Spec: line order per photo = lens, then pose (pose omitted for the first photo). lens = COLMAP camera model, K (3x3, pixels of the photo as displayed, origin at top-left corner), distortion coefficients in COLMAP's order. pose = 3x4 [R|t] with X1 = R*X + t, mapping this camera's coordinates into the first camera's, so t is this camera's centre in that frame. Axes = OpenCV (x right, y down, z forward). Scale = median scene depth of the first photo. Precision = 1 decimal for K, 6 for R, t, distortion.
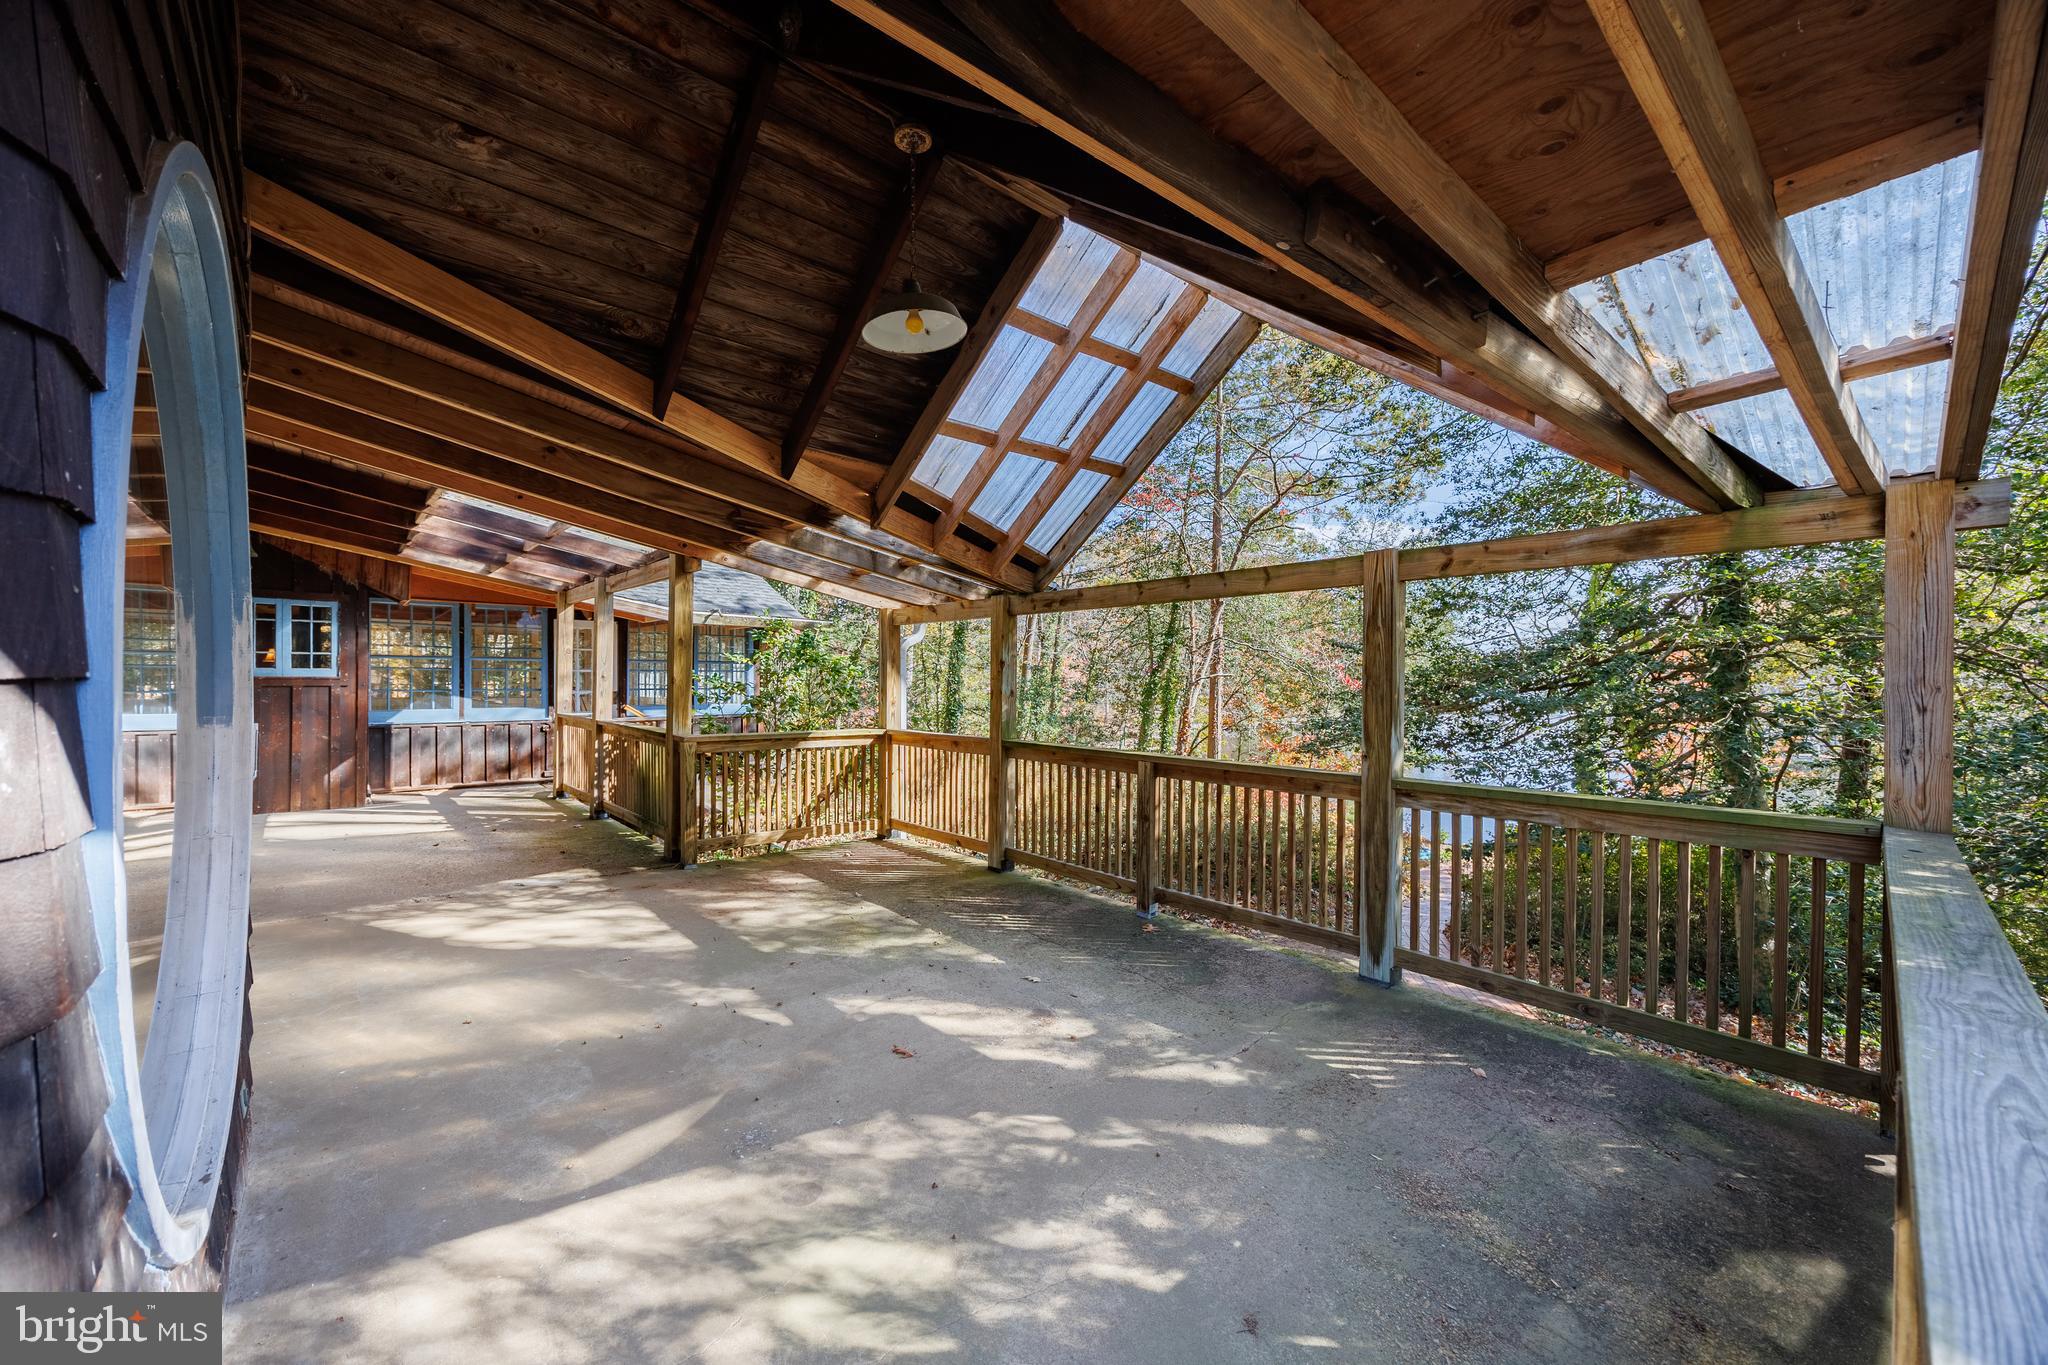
lens RADIAL K [[780.2, 0, 1018.7], [0, 780.2, 690.2], [0, 0, 1]] dist [0.000768, -0.000659]
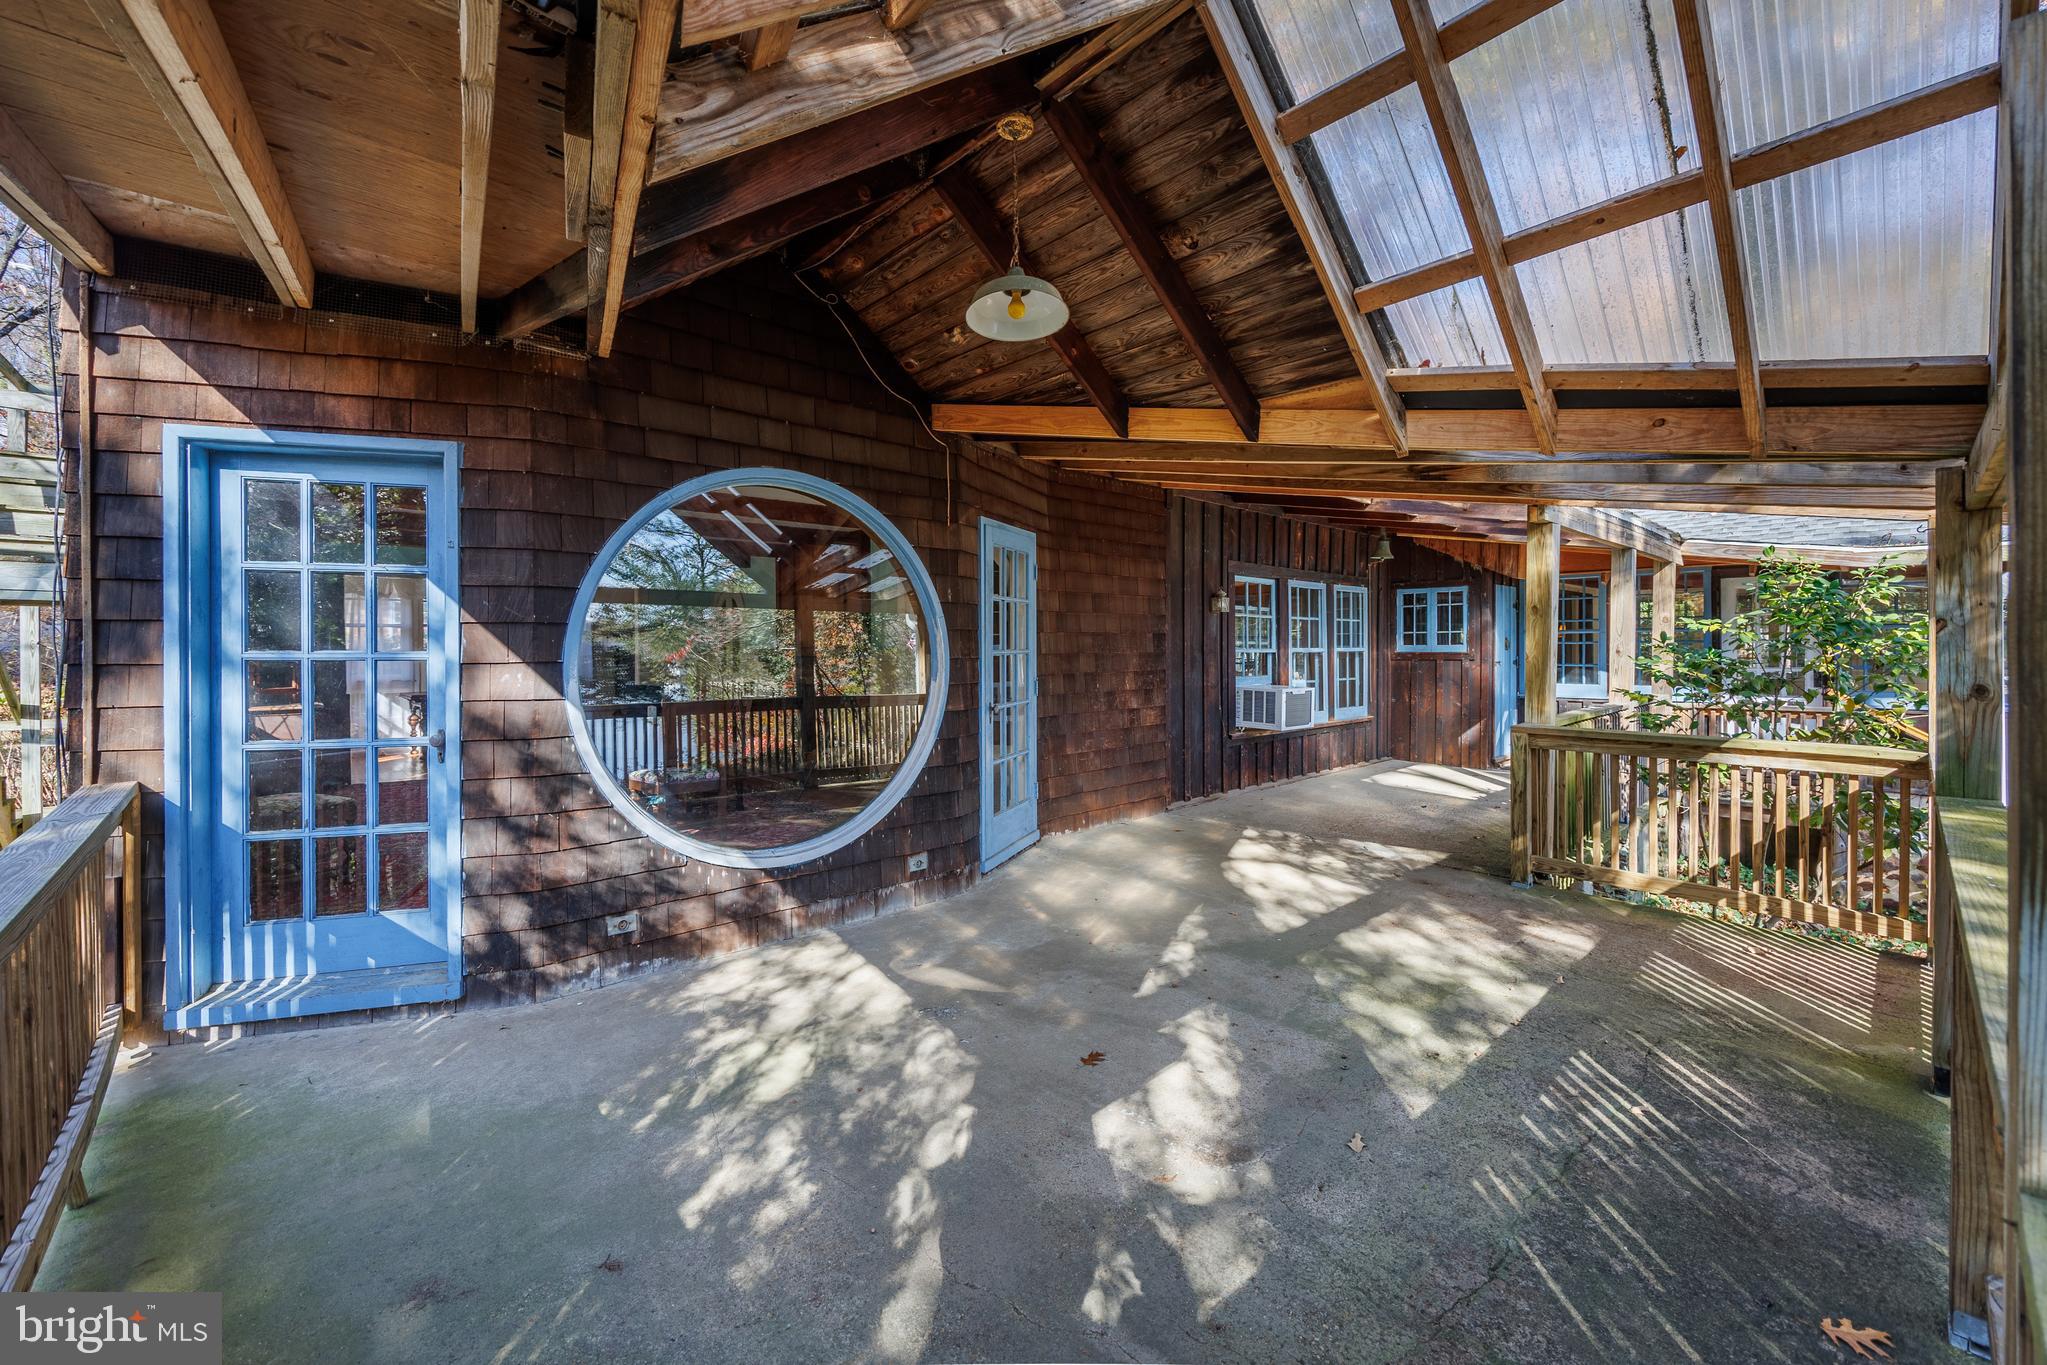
lens RADIAL K [[779.8, 0, 970.2], [0, 779.8, 645.4], [0, 0, 1]] dist [0.000768, -0.000659]
pose [[0.005739, -0.009981, -0.999934, 0.568942], [-0.013881, 0.999853, -0.010060, -0.011259], [0.999887, 0.013938, 0.005600, 0.610186]]
